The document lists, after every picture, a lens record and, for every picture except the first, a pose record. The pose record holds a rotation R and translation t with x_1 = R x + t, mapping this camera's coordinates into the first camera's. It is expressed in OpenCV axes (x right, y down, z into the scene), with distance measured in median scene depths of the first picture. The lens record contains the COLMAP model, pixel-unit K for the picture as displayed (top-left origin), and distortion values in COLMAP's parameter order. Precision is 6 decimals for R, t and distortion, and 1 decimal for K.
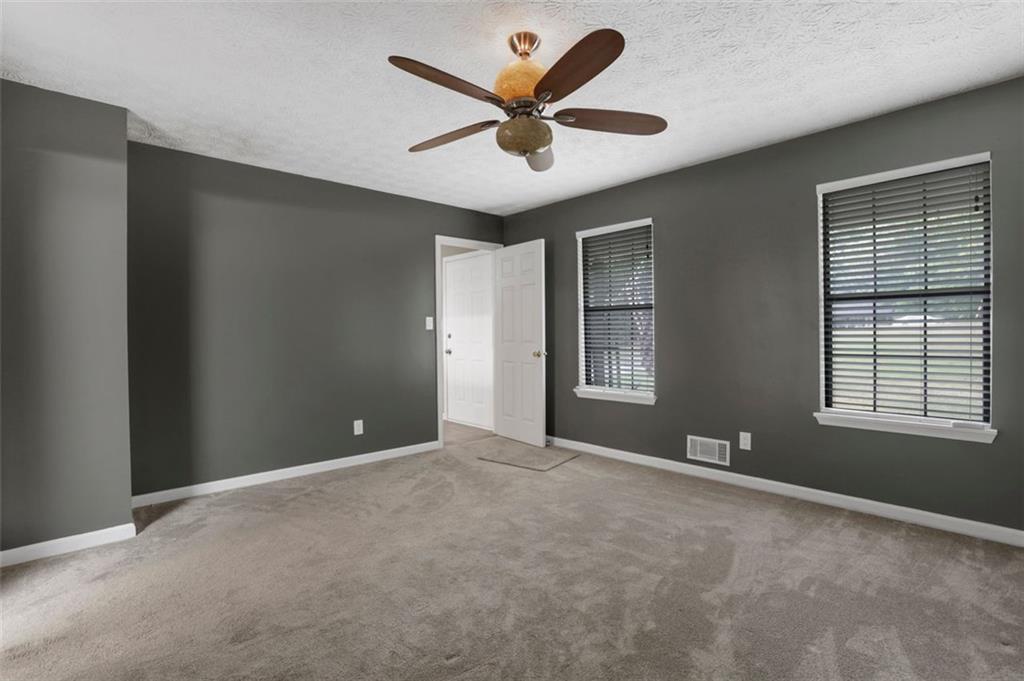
lens RADIAL K [[471.3, 0, 509.8], [0, 471.3, 332.7], [0, 0, 1]] dist [-0.020675, 0.004949]
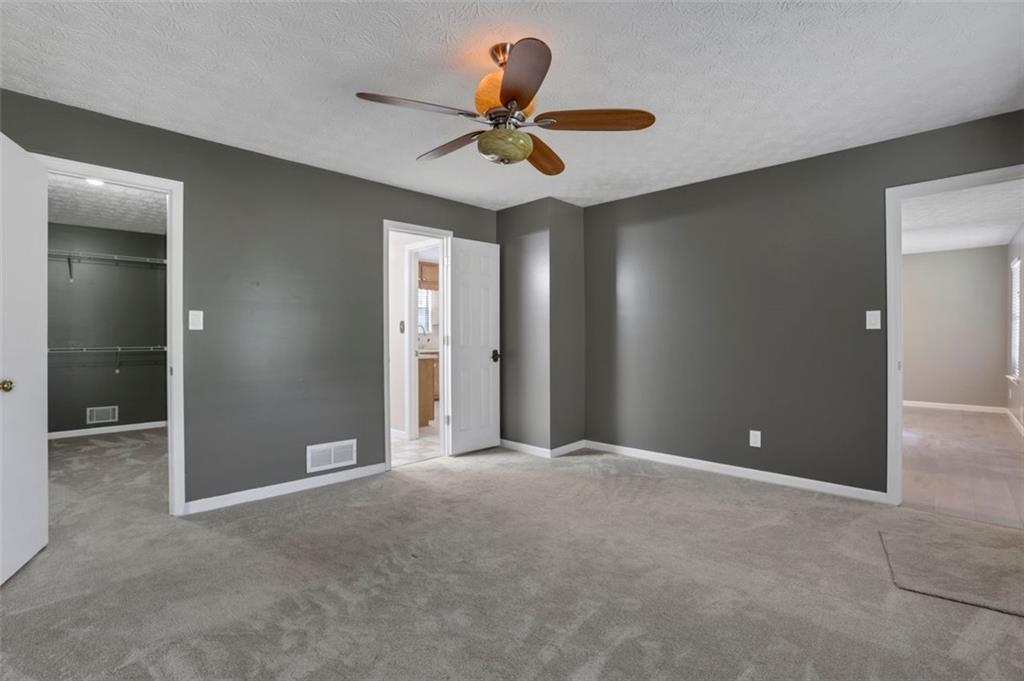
lens RADIAL K [[471.3, 0, 508.6], [0, 471.3, 342.8], [0, 0, 1]] dist [-0.020675, 0.004949]
pose [[0.065235, 0.023139, -0.997602, 0.707574], [0.001459, 0.999728, 0.023284, -0.004554], [0.997869, -0.002974, 0.065184, 0.635045]]
